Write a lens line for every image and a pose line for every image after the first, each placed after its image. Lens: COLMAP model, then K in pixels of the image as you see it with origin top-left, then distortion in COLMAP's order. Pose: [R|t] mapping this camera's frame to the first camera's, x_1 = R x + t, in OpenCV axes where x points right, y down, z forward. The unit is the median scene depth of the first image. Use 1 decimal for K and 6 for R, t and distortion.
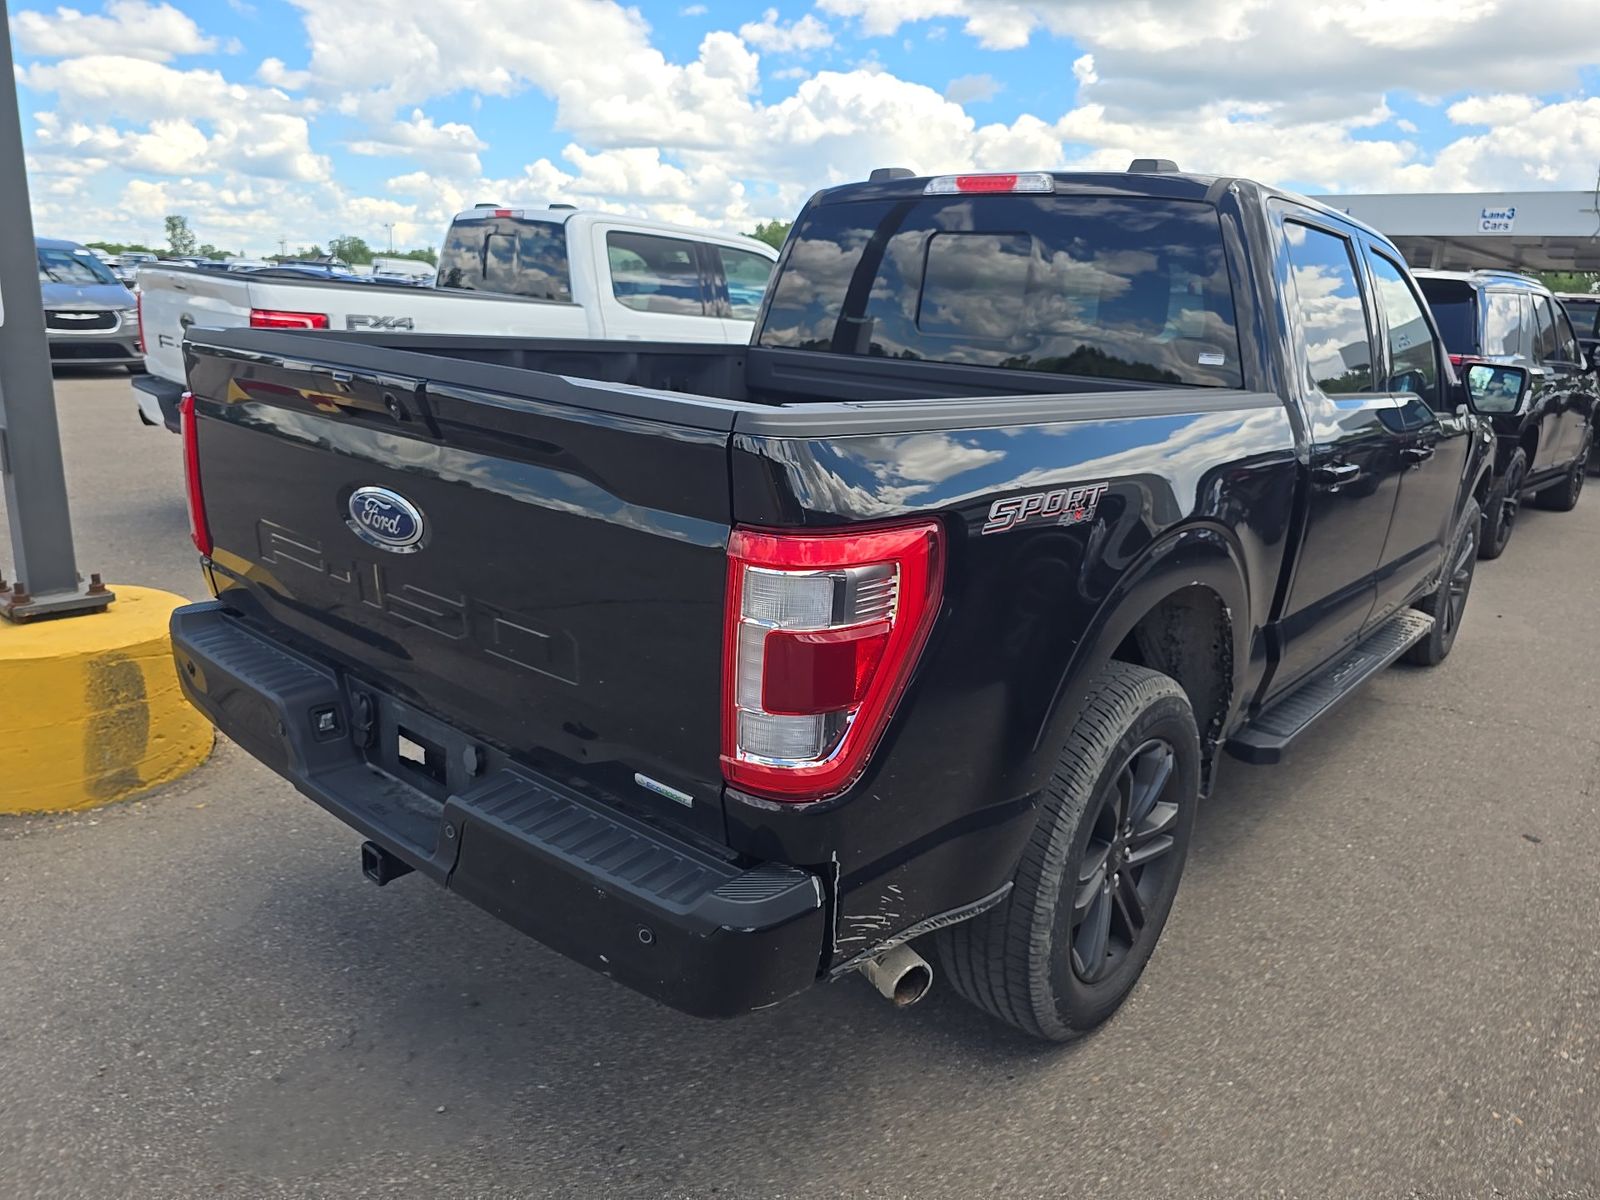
lens RADIAL K [[1080.9, 0, 810.4], [0, 1080.9, 598.2], [0, 0, 1]] dist [0.033574, -0.033028]
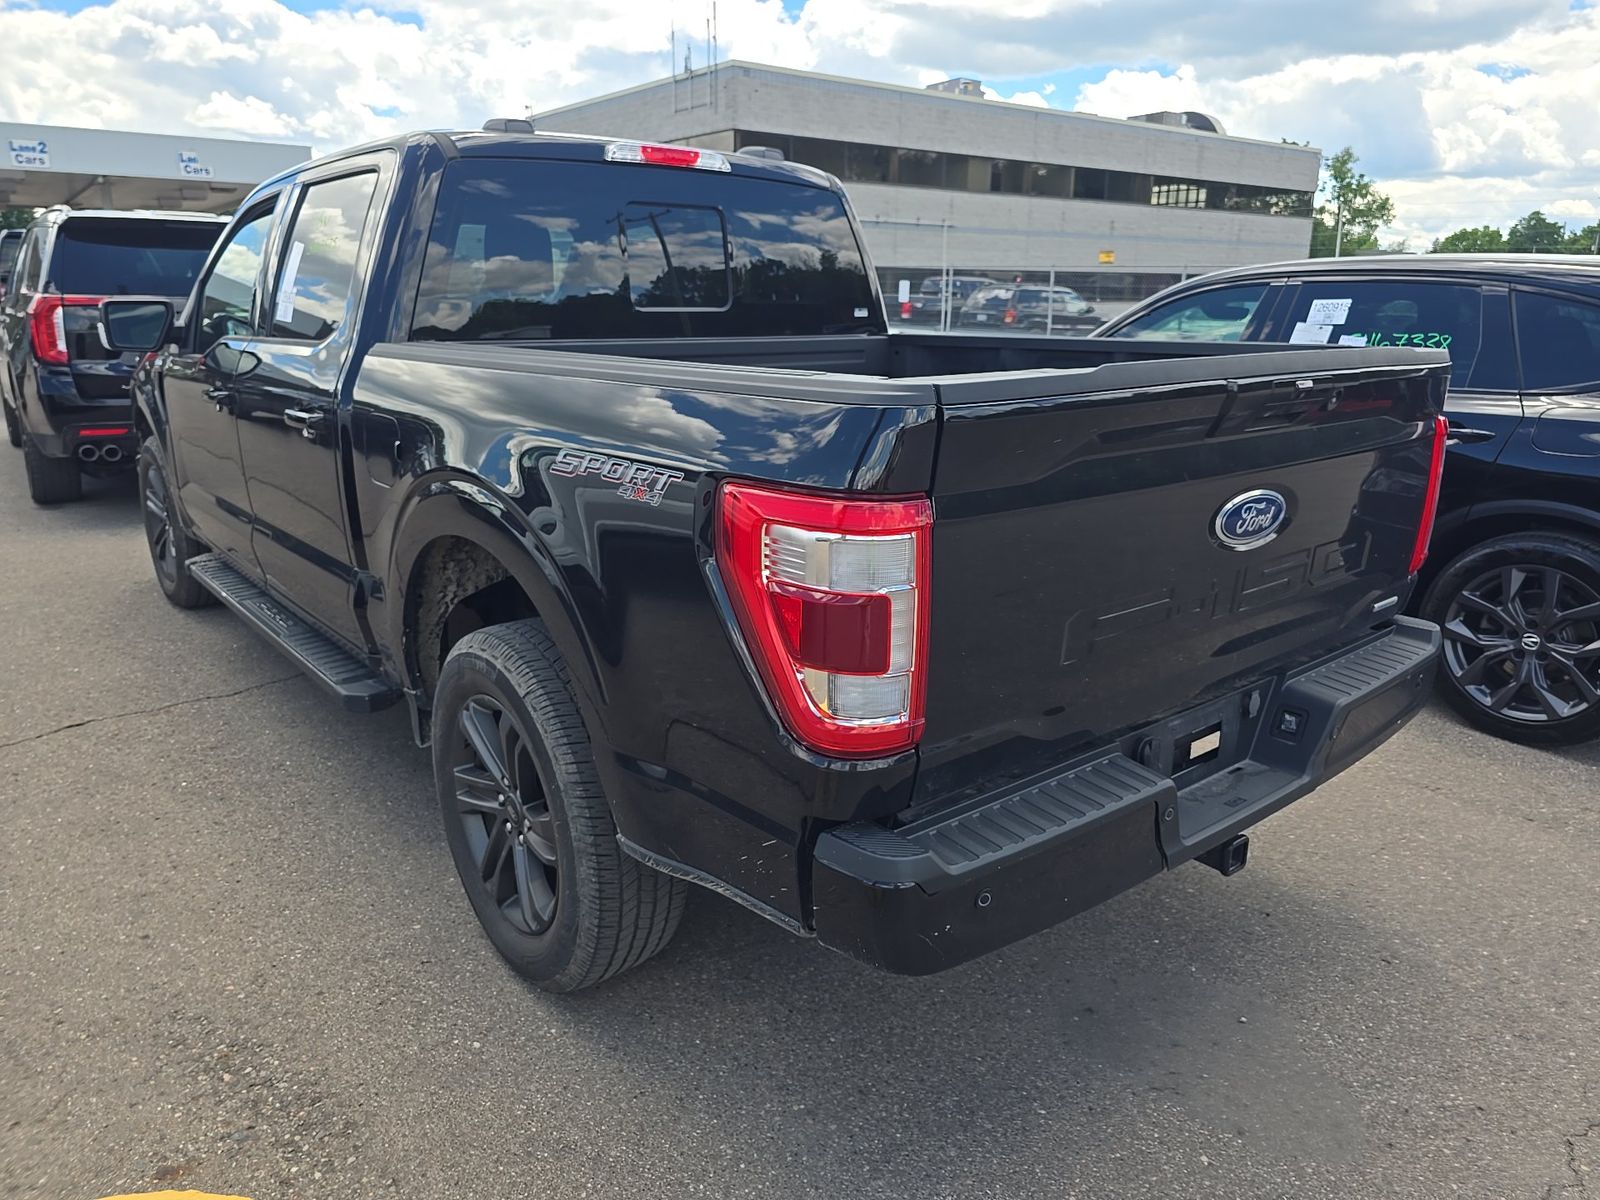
lens RADIAL K [[1080.9, 0, 810.4], [0, 1080.9, 598.2], [0, 0, 1]] dist [0.033574, -0.033028]
pose [[0.179687, -0.317318, 0.931140, -1.462234], [0.258354, 0.928542, 0.266577, -0.389989], [-0.949192, 0.192664, 0.248827, 1.163384]]
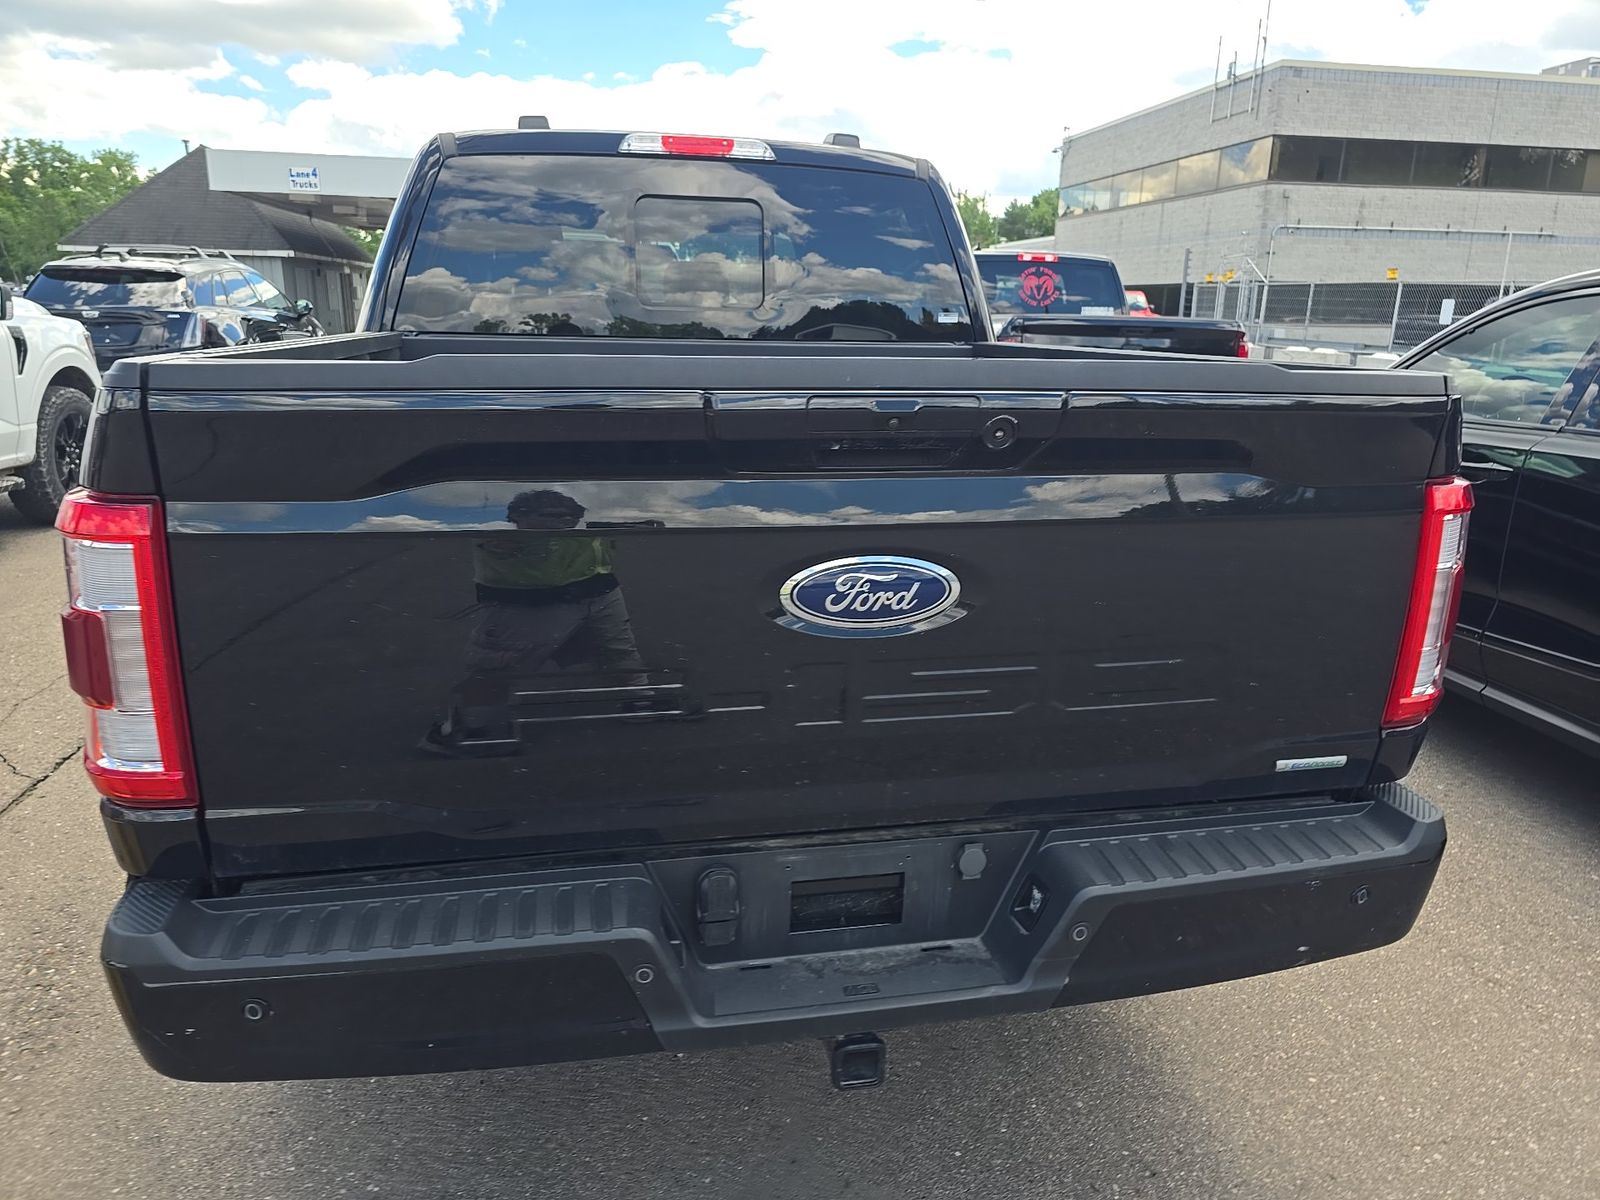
lens RADIAL K [[1080.9, 0, 810.4], [0, 1080.9, 598.2], [0, 0, 1]] dist [0.033574, -0.033028]
pose [[0.617287, -0.246058, 0.747270, -0.960788], [0.220300, 0.965895, 0.136065, -0.179549], [-0.755265, 0.080632, 0.650441, 0.566567]]
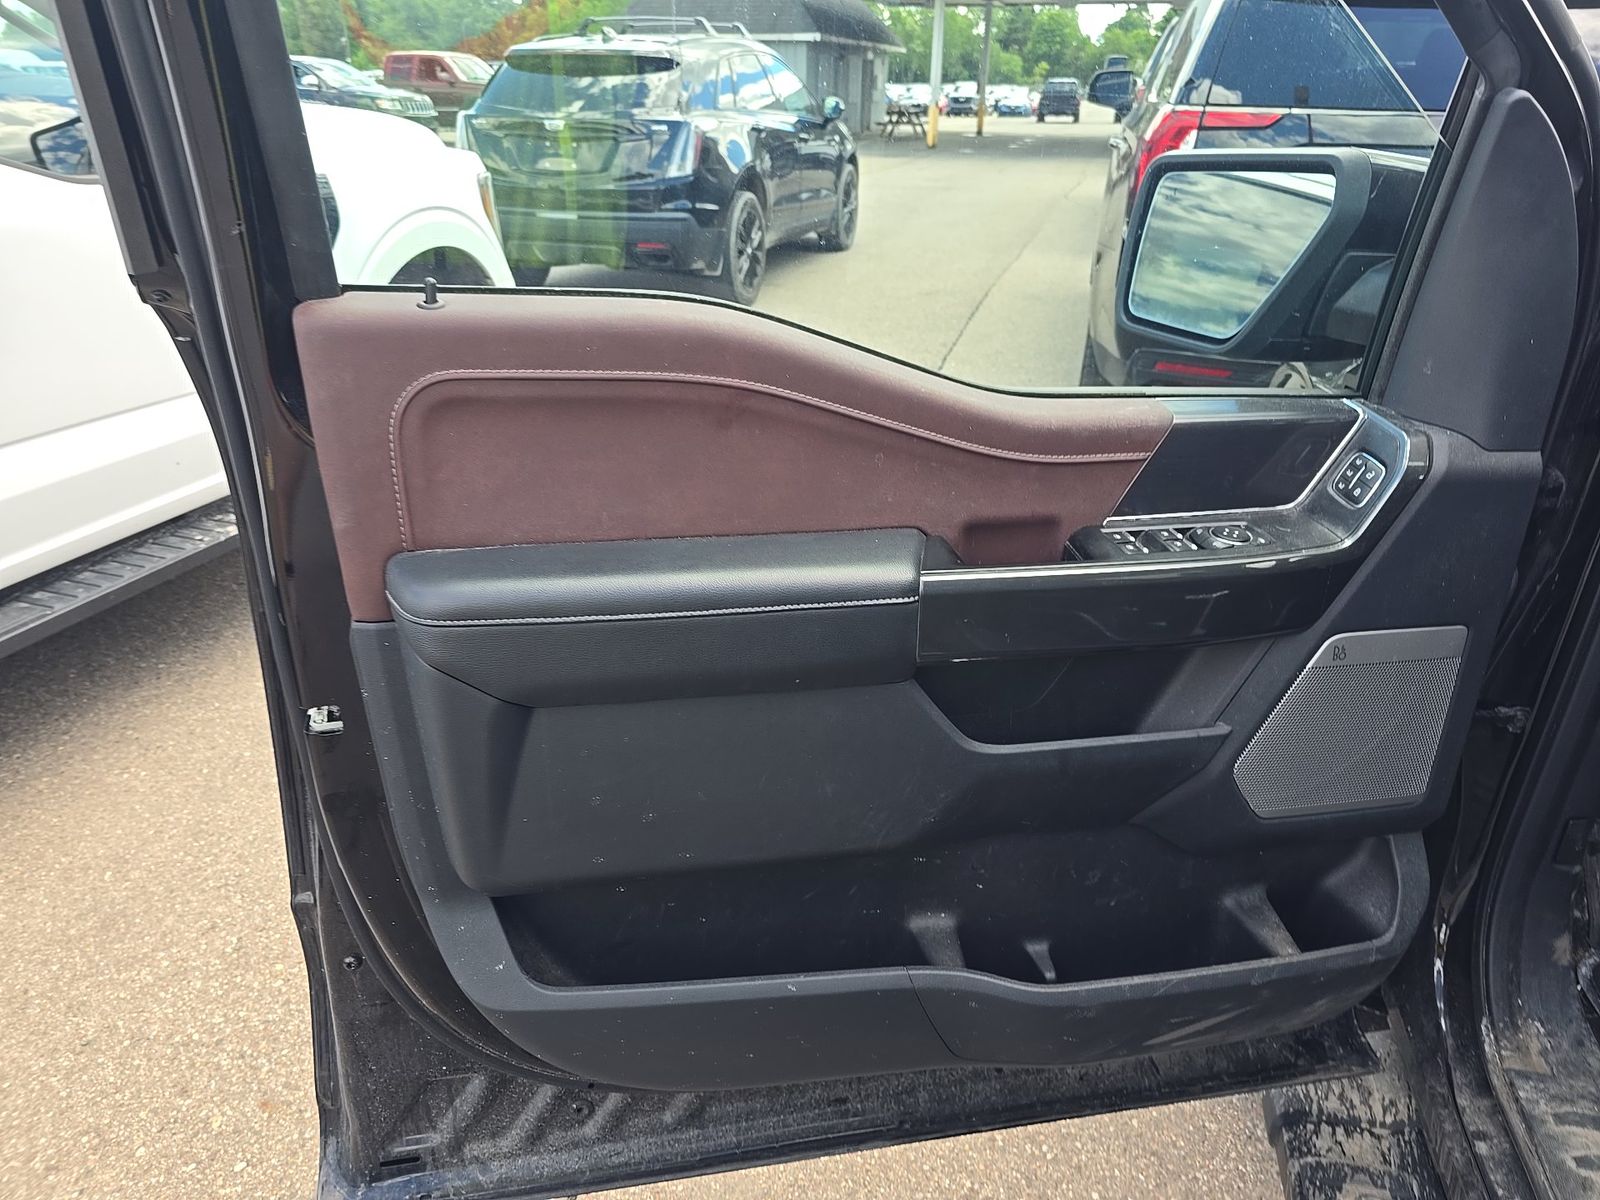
lens RADIAL K [[1082.2, 0, 813.5], [0, 1082.2, 593.7], [0, 0, 1]] dist [0.060866, -0.081712]
pose [[0.887140, -0.237625, 0.395621, 0.066890], [0.160104, 0.962480, 0.219085, -0.684691], [-0.432838, -0.131019, 0.891900, 2.577843]]
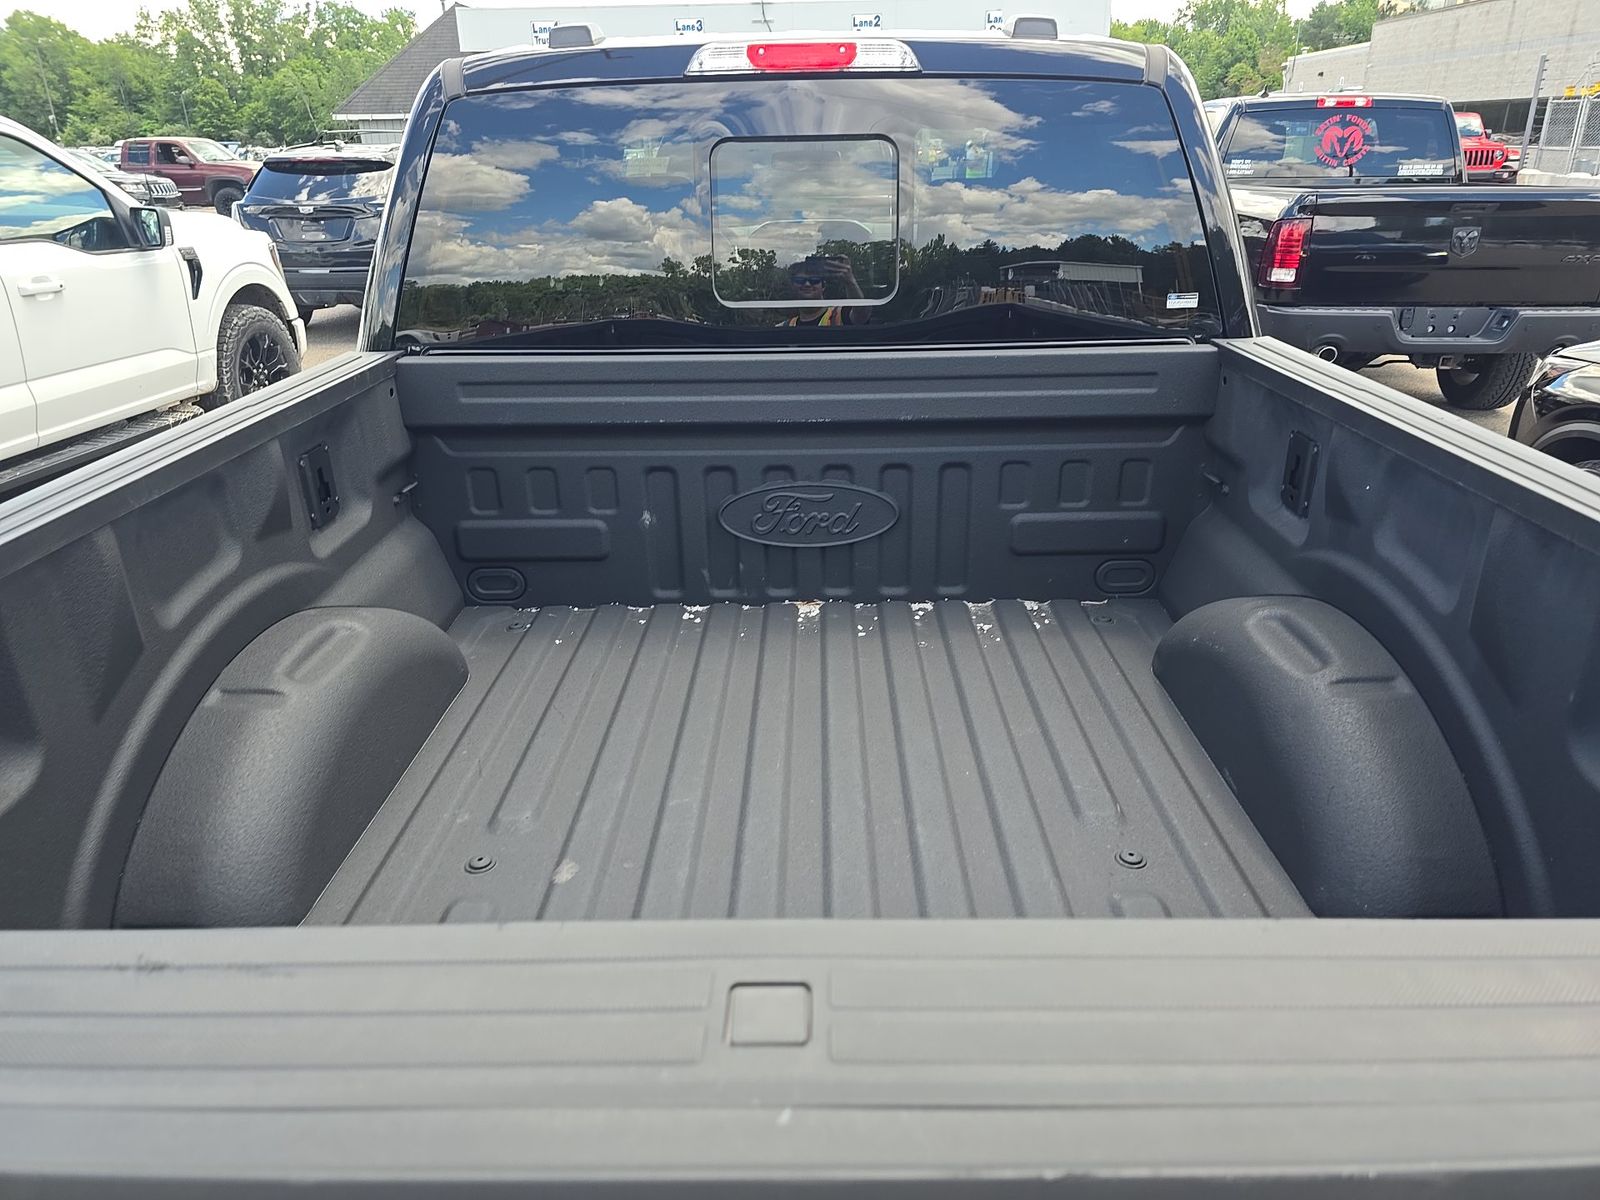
lens RADIAL K [[1080.9, 0, 810.4], [0, 1080.9, 598.2], [0, 0, 1]] dist [0.033574, -0.033028]
pose [[0.772264, -0.309354, 0.554896, -0.469068], [0.224841, 0.949993, 0.216702, -0.361223], [-0.594185, -0.042588, 0.803200, 0.784733]]
